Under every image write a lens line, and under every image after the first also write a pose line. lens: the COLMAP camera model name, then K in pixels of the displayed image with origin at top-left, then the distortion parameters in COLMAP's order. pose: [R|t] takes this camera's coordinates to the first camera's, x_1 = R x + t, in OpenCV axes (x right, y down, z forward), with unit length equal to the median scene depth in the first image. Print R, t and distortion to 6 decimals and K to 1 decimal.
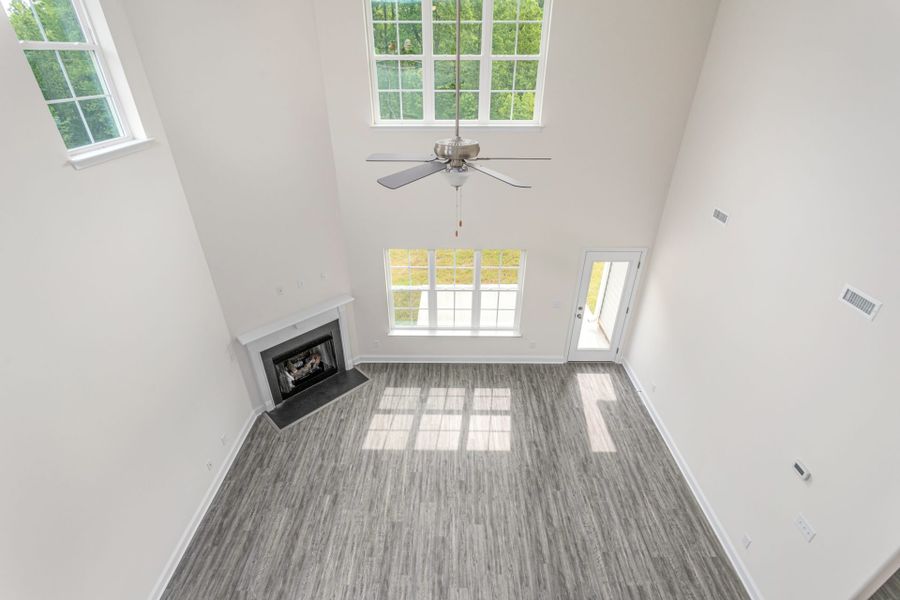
lens RADIAL K [[422.2, 0, 446.0], [0, 422.2, 298.1], [0, 0, 1]] dist [-0.001322, -0.000107]
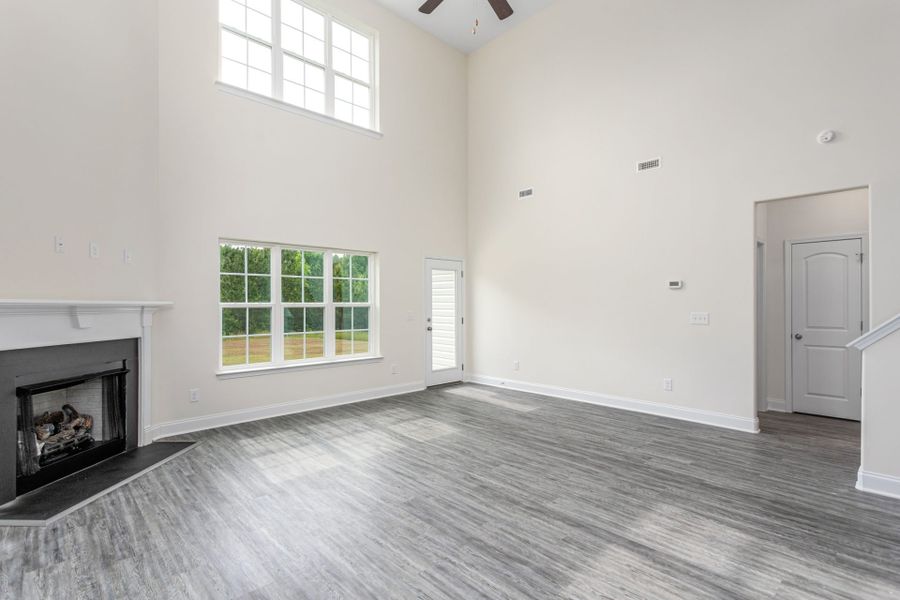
lens RADIAL K [[431.6, 0, 450.9], [0, 431.6, 302.7], [0, 0, 1]] dist [-0.005680, -0.000357]
pose [[0.717348, 0.000878, 0.696714, -0.471514], [0.352134, 0.862415, -0.363650, 0.500778], [-0.601177, 0.506201, 0.618343, 0.418130]]
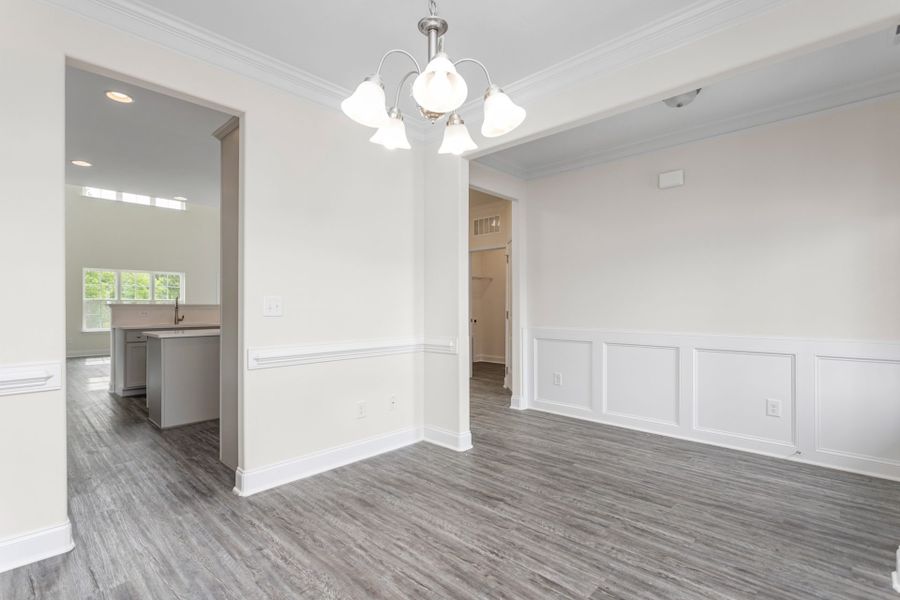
lens RADIAL K [[428.2, 0, 444.2], [0, 428.2, 299.6], [0, 0, 1]] dist [0.000606, 0.000485]
pose [[0.684569, 0.009142, 0.728890, -0.486189], [0.367547, 0.859181, -0.355974, 1.319785], [-0.629503, 0.511591, 0.584809, -0.930417]]
